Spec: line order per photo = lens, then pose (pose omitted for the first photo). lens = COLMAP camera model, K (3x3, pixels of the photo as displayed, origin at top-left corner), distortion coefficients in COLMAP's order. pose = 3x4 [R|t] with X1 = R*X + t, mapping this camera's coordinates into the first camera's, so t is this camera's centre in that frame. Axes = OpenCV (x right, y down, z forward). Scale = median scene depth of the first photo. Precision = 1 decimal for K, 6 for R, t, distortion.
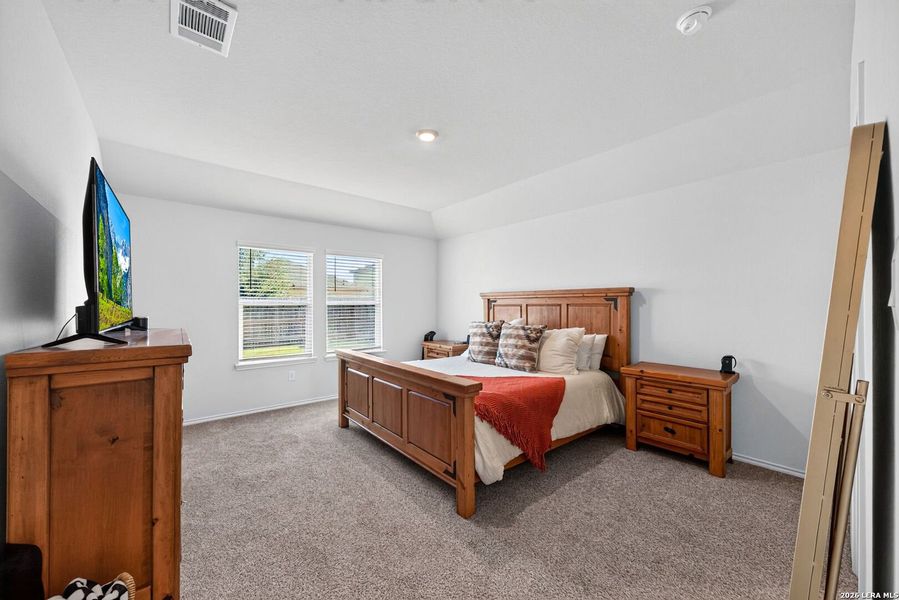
lens RADIAL K [[358.8, 0, 449.5], [0, 358.8, 300.0], [0, 0, 1]] dist [-0.014449, 0.000123]
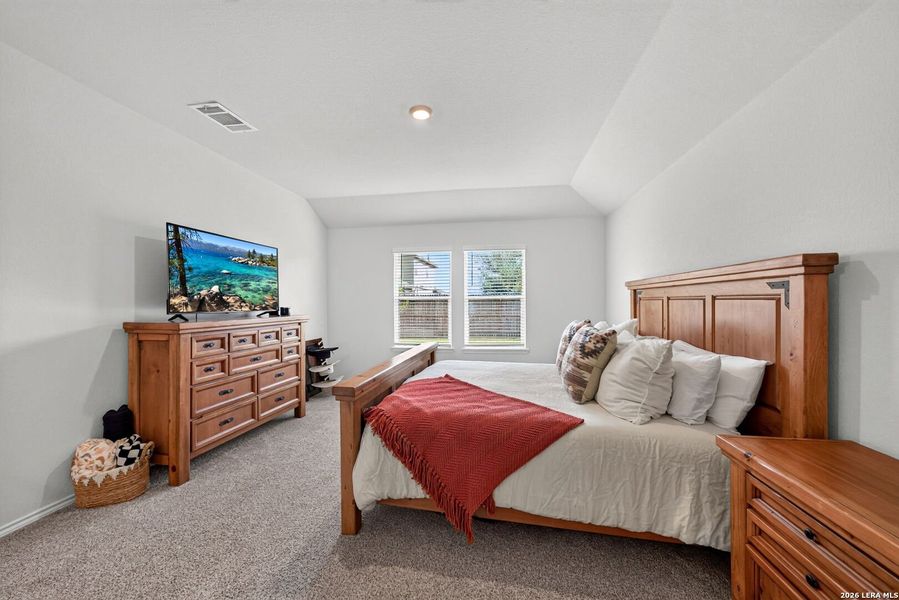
lens RADIAL K [[345.8, 0, 449.5], [0, 345.8, 300.0], [0, 0, 1]] dist [0.000574, 0.000110]
pose [[0.614365, -0.002713, -0.789018, 0.568638], [0.013649, 0.999881, 0.007190, 0.009847], [0.788904, -0.015187, 0.614328, 0.426377]]
